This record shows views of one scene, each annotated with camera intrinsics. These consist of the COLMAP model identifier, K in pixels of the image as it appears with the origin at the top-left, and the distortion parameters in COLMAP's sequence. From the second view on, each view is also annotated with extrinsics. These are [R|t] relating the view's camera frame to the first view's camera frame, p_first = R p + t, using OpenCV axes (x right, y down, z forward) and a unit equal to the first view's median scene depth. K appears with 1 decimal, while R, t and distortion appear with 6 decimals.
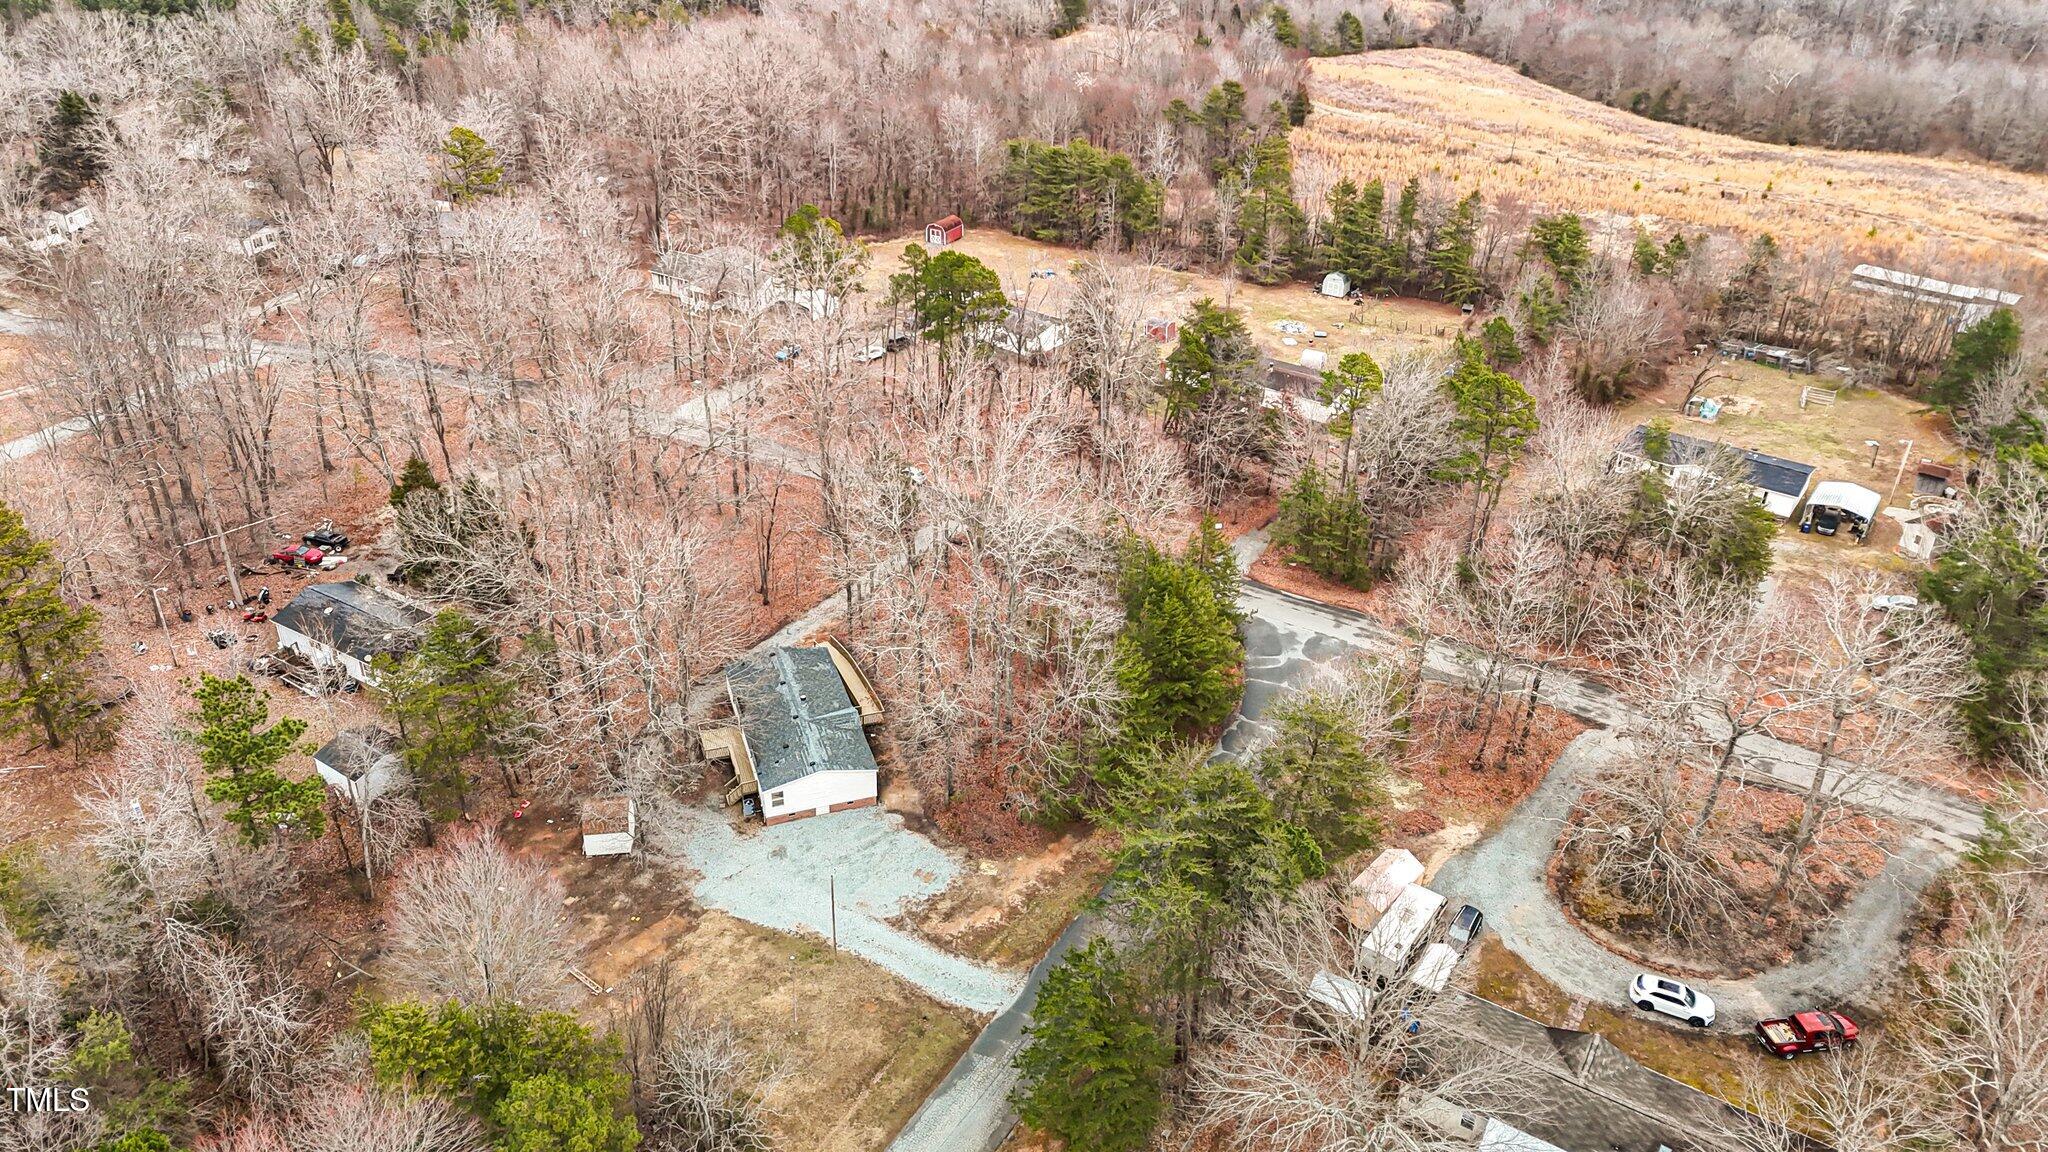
lens RADIAL K [[1457.3, 0, 1033.8], [0, 1457.3, 574.6], [0, 0, 1]] dist [0.048451, -0.003568]
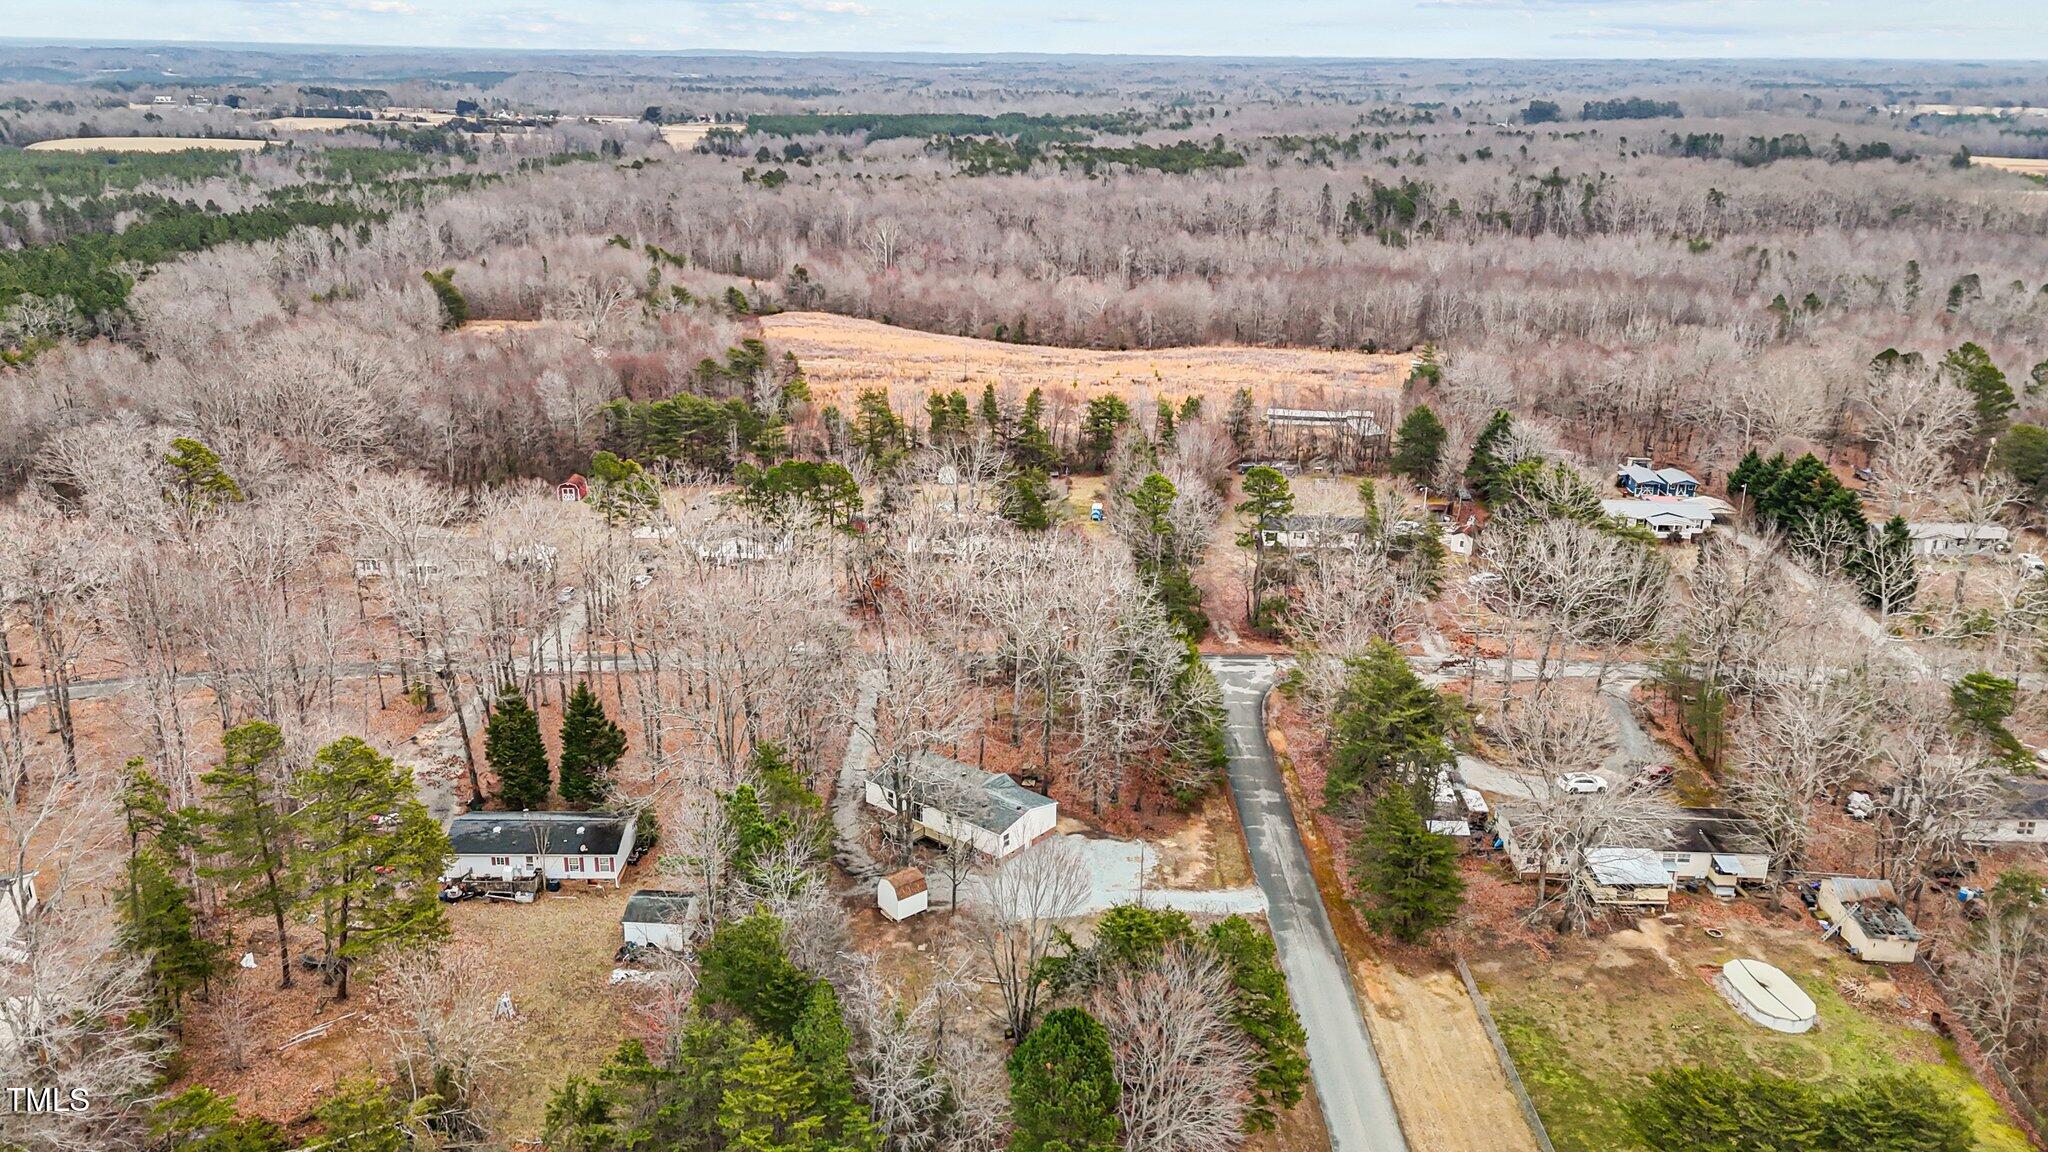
lens RADIAL K [[1457.3, 0, 1020.1], [0, 1457.3, 576.9], [0, 0, 1]] dist [0.048451, -0.003568]
pose [[0.860768, -0.180077, 0.476078, -0.766035], [0.262465, 0.958417, -0.112024, 0.083889], [-0.436108, 0.221381, 0.872239, -0.167900]]
